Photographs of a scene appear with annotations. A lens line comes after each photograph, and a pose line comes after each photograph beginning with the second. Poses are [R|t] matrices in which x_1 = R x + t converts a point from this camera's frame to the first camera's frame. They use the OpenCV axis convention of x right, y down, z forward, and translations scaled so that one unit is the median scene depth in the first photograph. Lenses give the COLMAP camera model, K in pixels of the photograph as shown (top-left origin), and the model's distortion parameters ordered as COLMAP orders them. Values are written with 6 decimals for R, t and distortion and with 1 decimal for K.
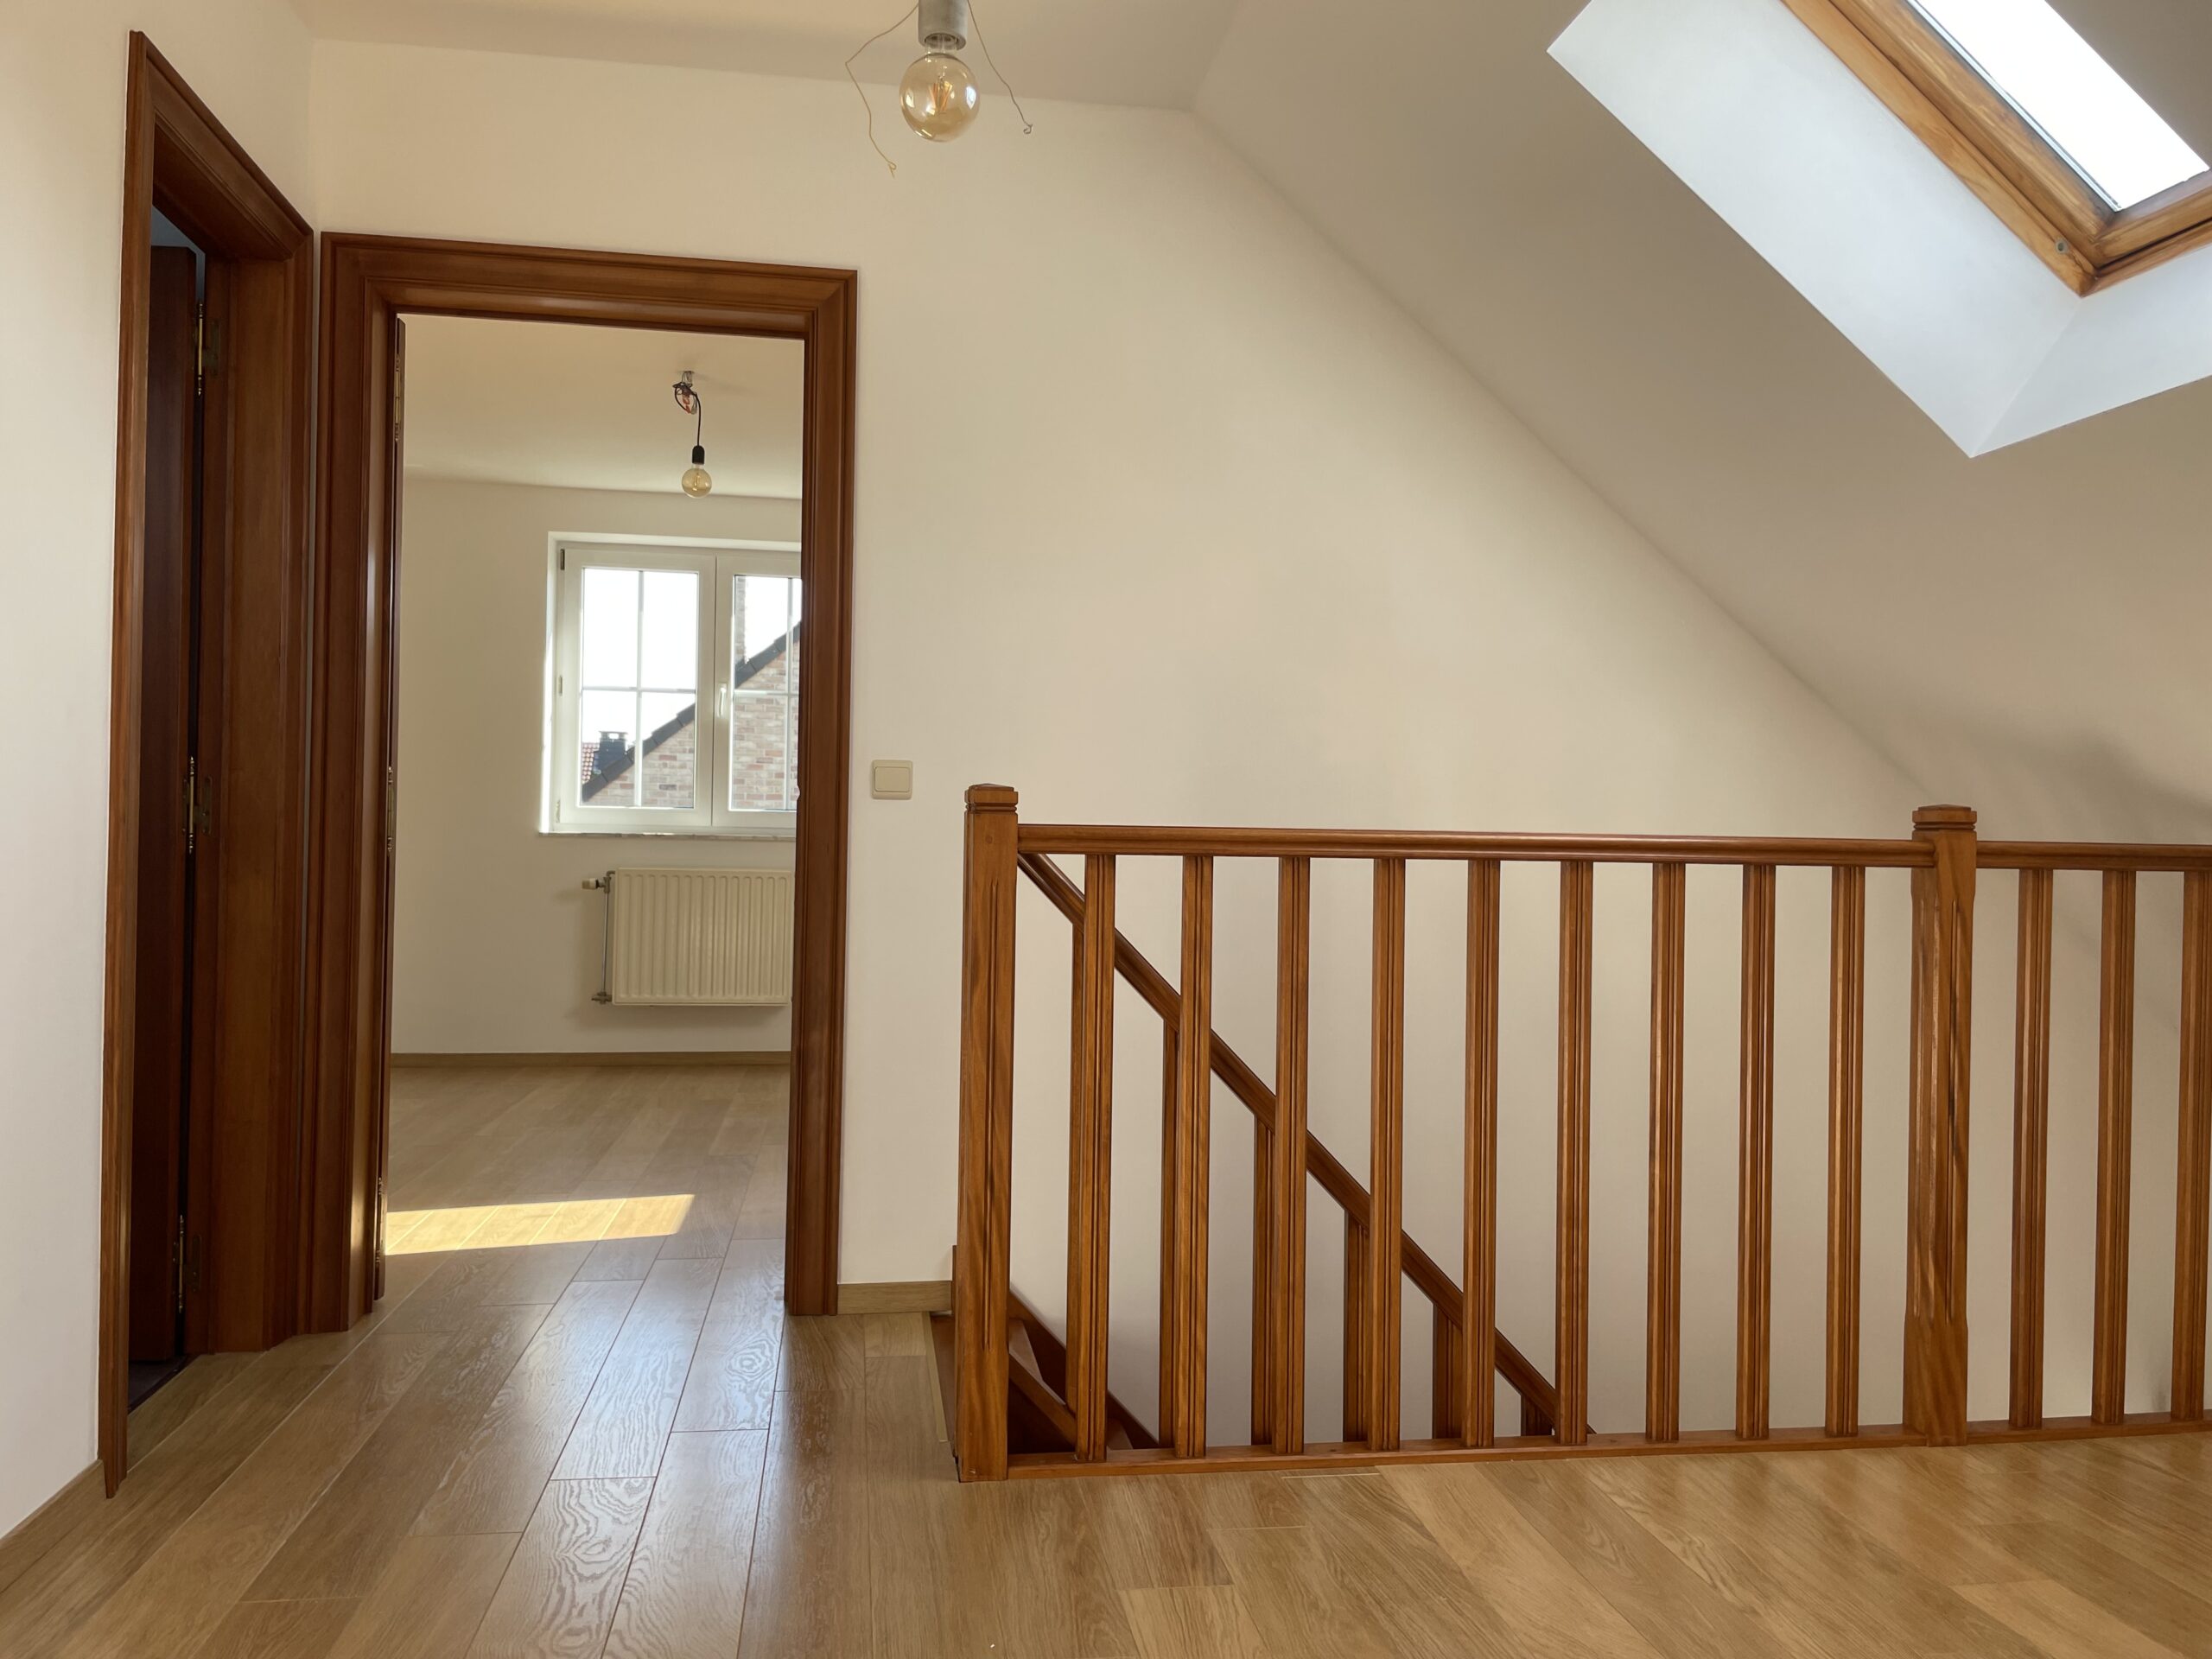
lens RADIAL K [[1684.5, 0, 1111.1], [0, 1684.5, 831.0], [0, 0, 1]] dist [0.078758, -0.129807]
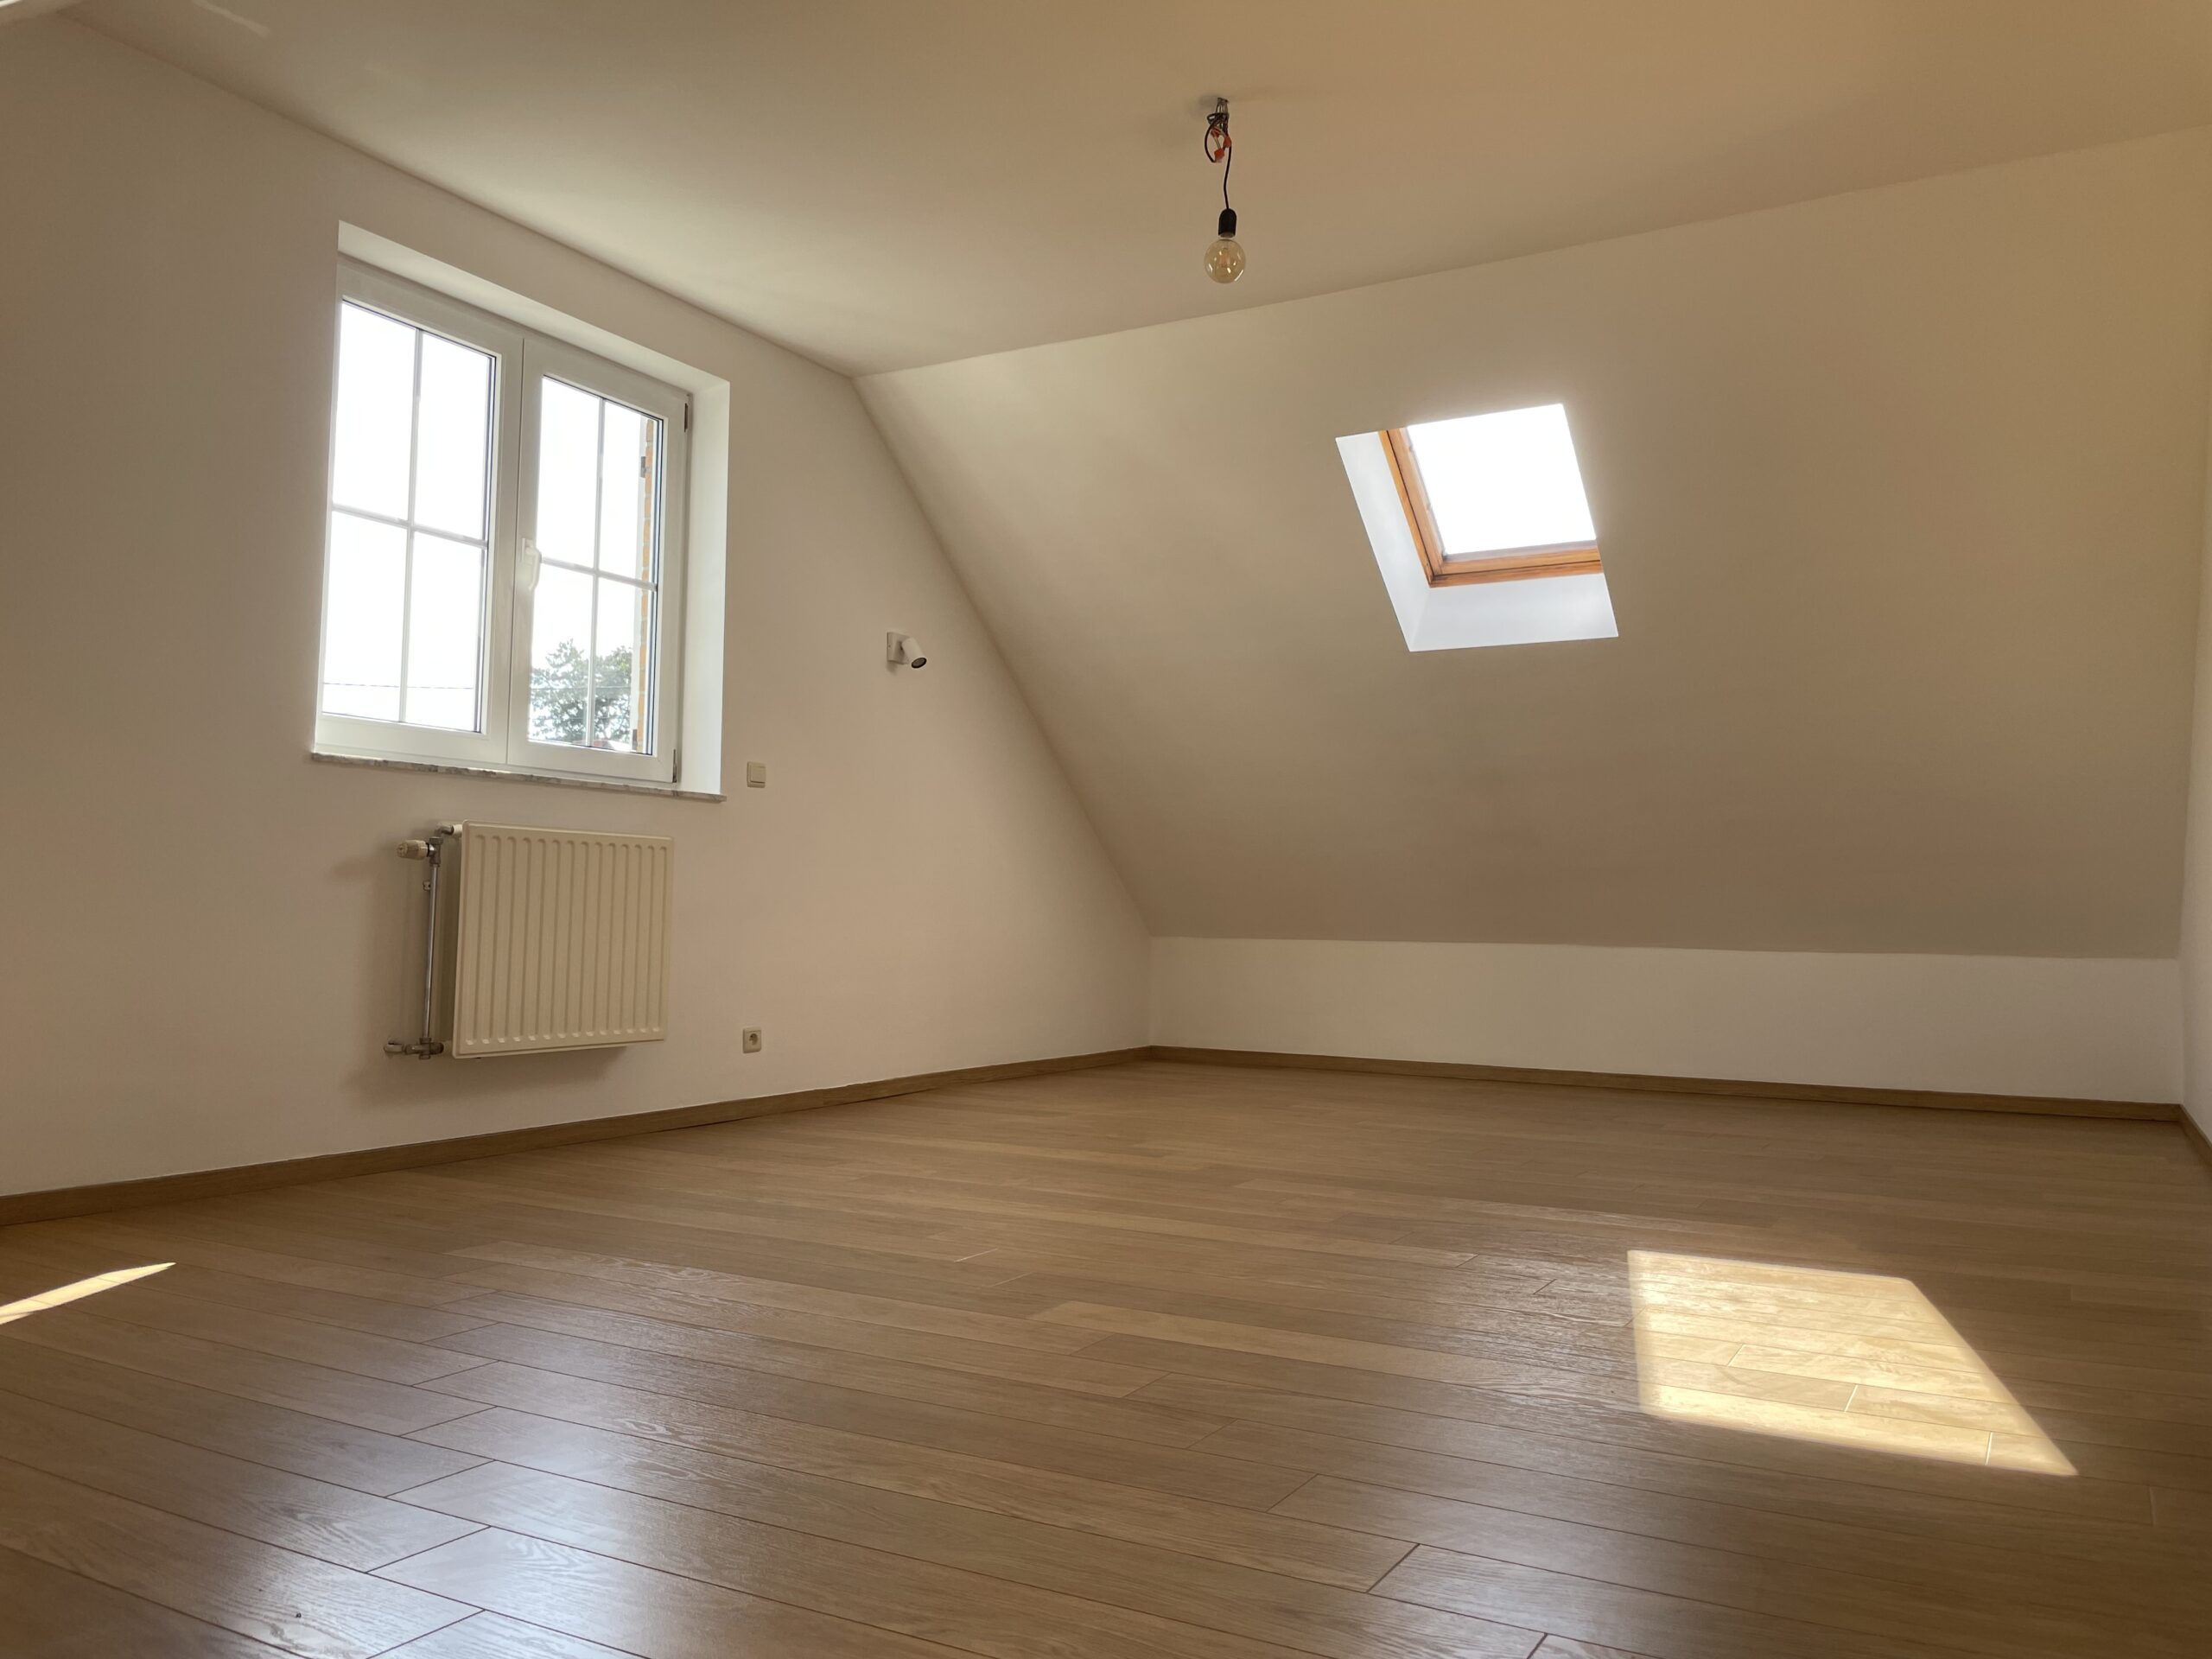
lens RADIAL K [[1684.5, 0, 1111.1], [0, 1684.5, 831.0], [0, 0, 1]] dist [0.078758, -0.129807]
pose [[0.617897, 0.041683, 0.785154, -0.609555], [-0.021426, 0.999116, -0.036180, 0.040433], [-0.785967, 0.005533, 0.618243, 0.456202]]
